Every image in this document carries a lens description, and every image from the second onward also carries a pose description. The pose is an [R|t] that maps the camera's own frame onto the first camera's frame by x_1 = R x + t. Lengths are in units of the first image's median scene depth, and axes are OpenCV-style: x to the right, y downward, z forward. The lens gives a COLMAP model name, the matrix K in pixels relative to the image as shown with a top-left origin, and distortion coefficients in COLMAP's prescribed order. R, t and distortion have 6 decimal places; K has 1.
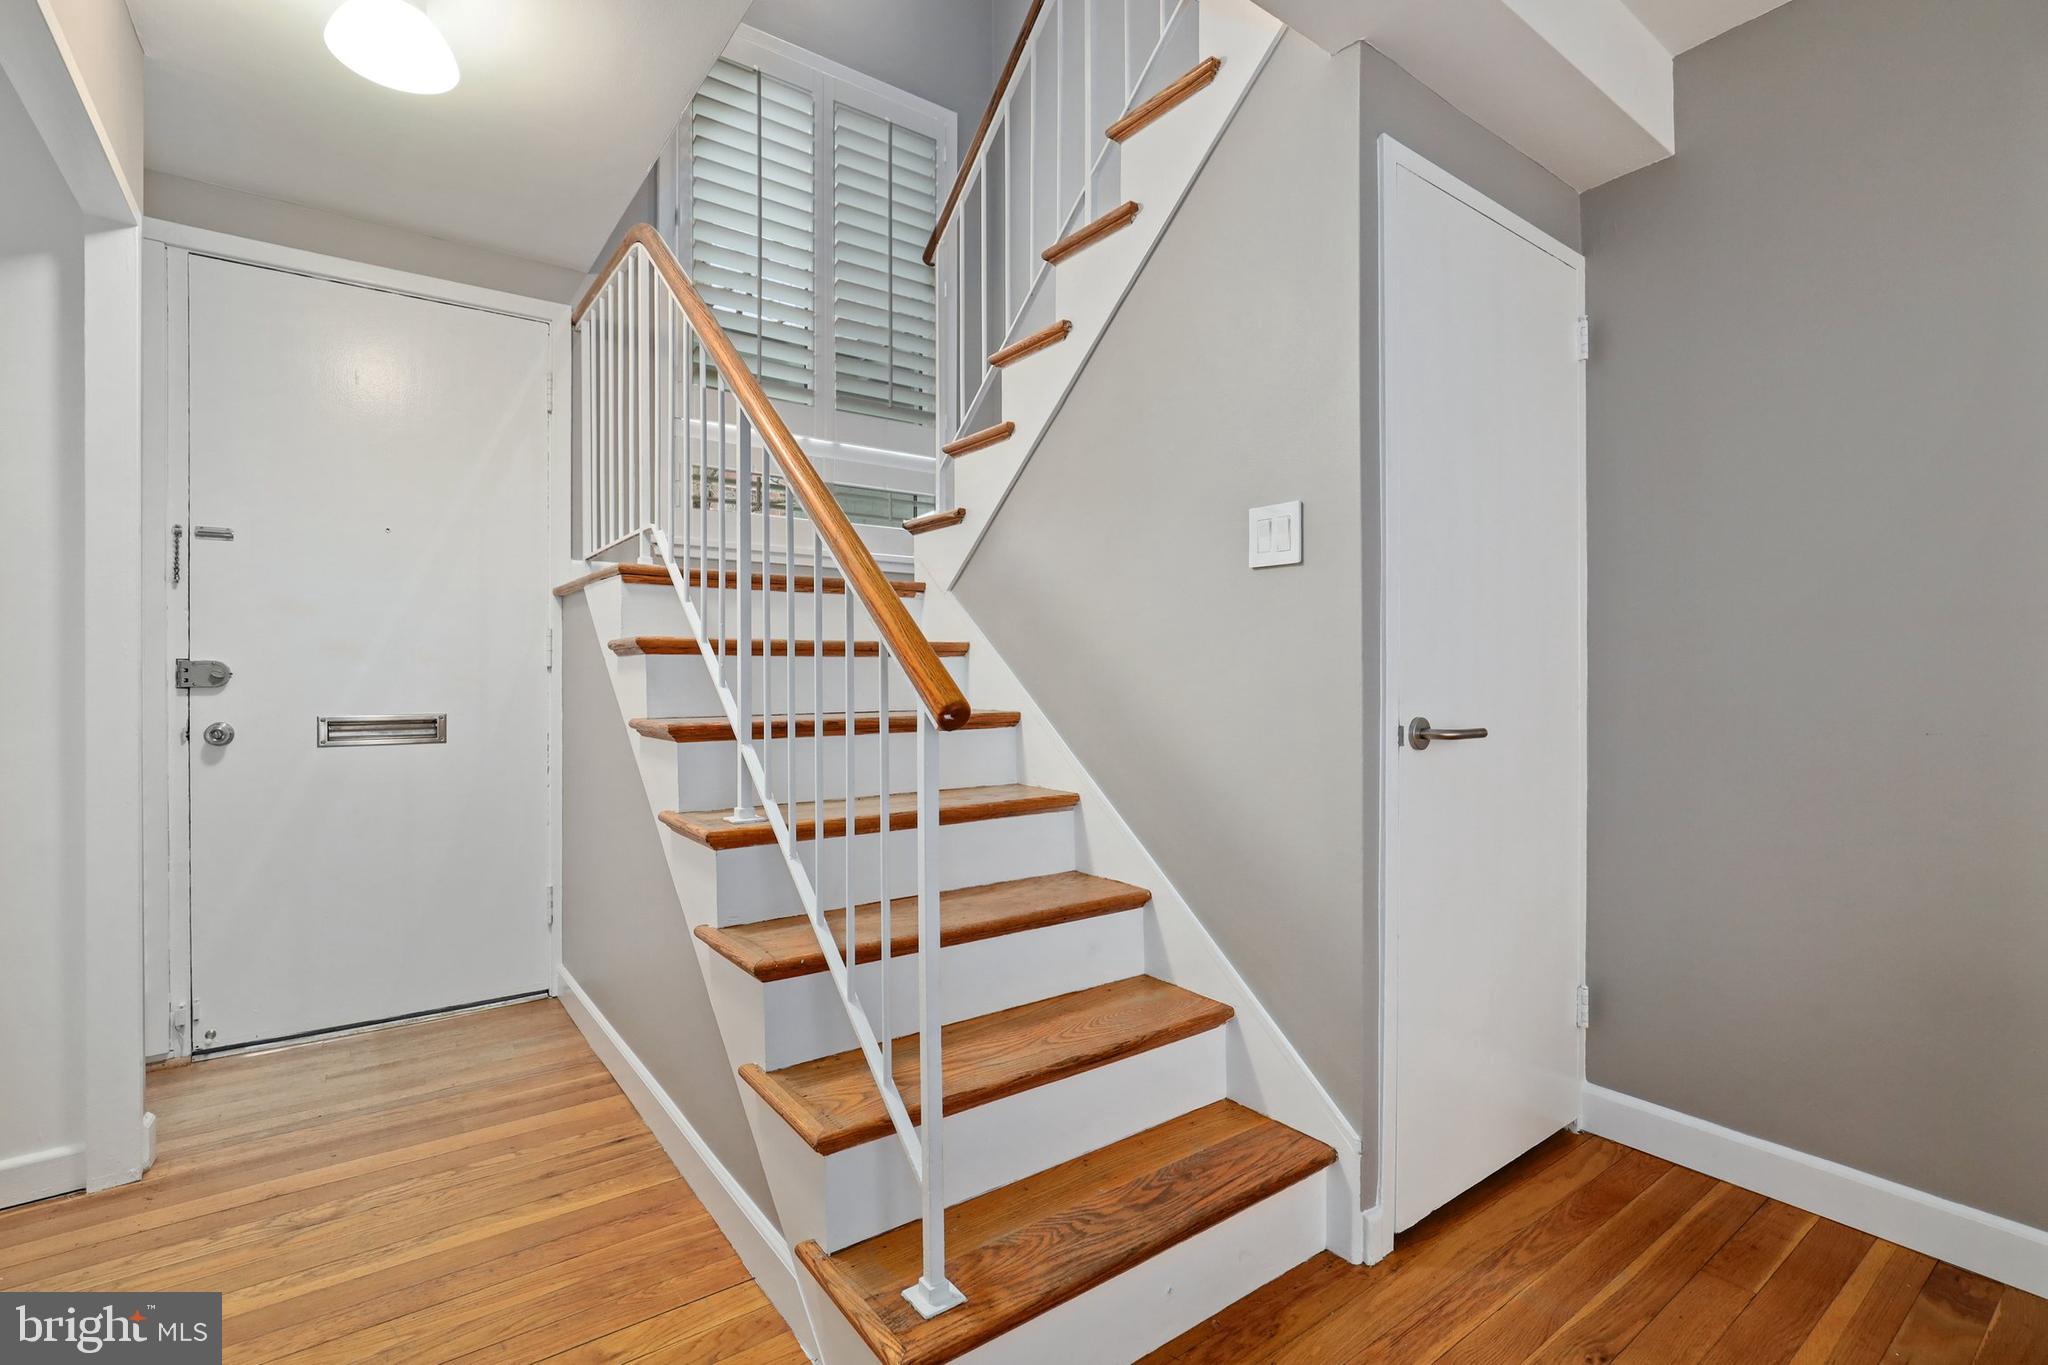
lens RADIAL K [[927.3, 0, 1026.3], [0, 927.3, 681.9], [0, 0, 1]] dist [-0.015834, 0.004792]
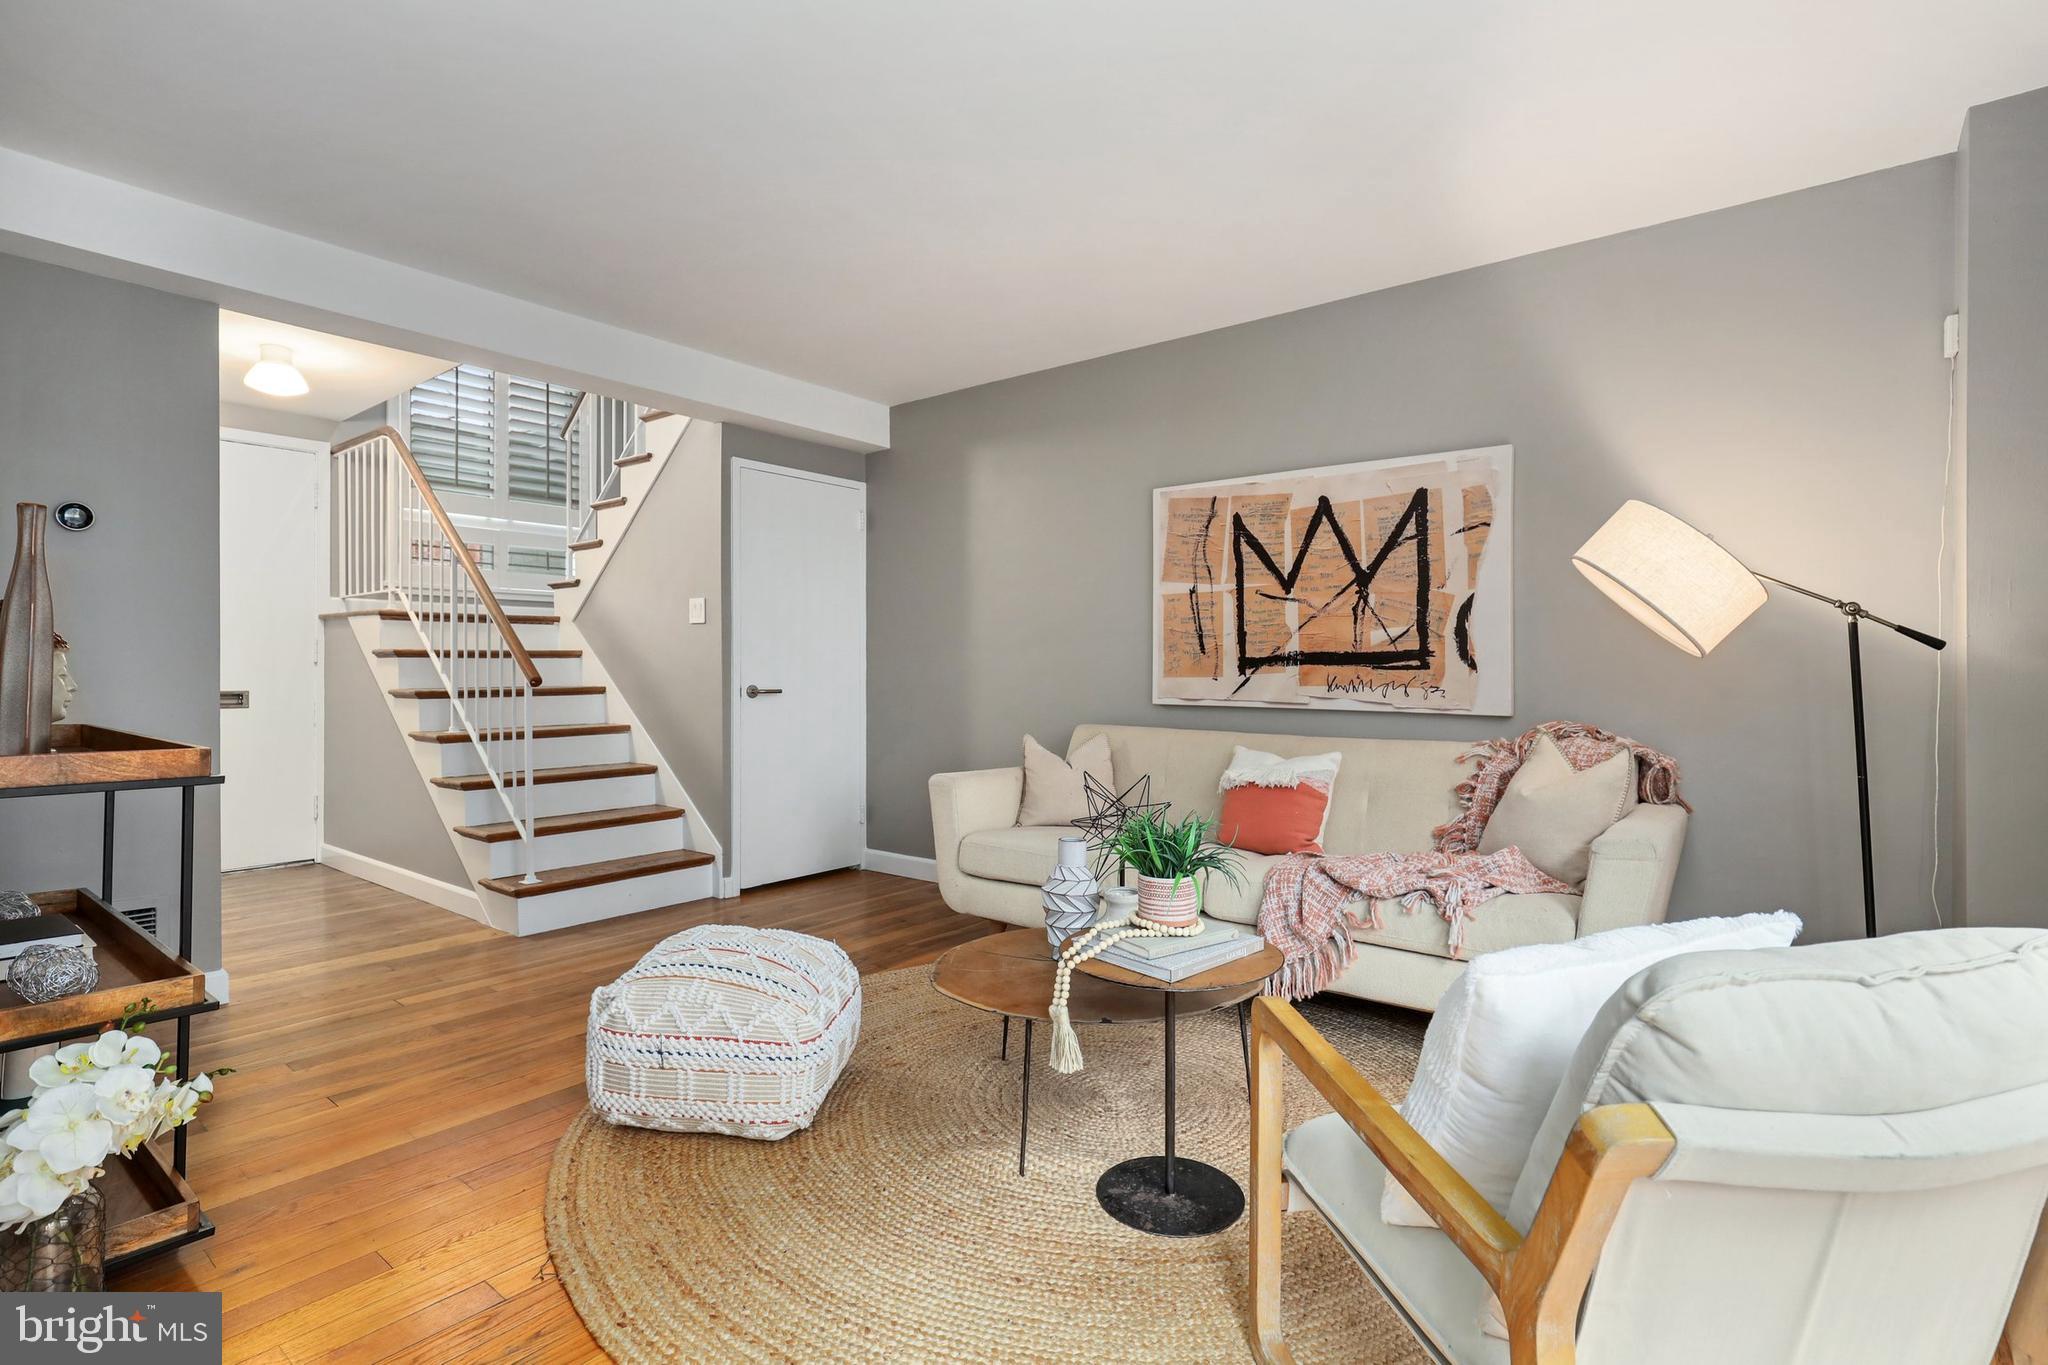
lens RADIAL K [[987.4, 0, 1018.1], [0, 987.4, 669.7], [0, 0, 1]] dist [-0.009021, 0.005939]
pose [[0.968260, 0.000358, 0.249943, 0.369270], [0.000108, 0.999998, -0.001852, 0.001281], [-0.249943, 0.001820, 0.968259, -1.452457]]
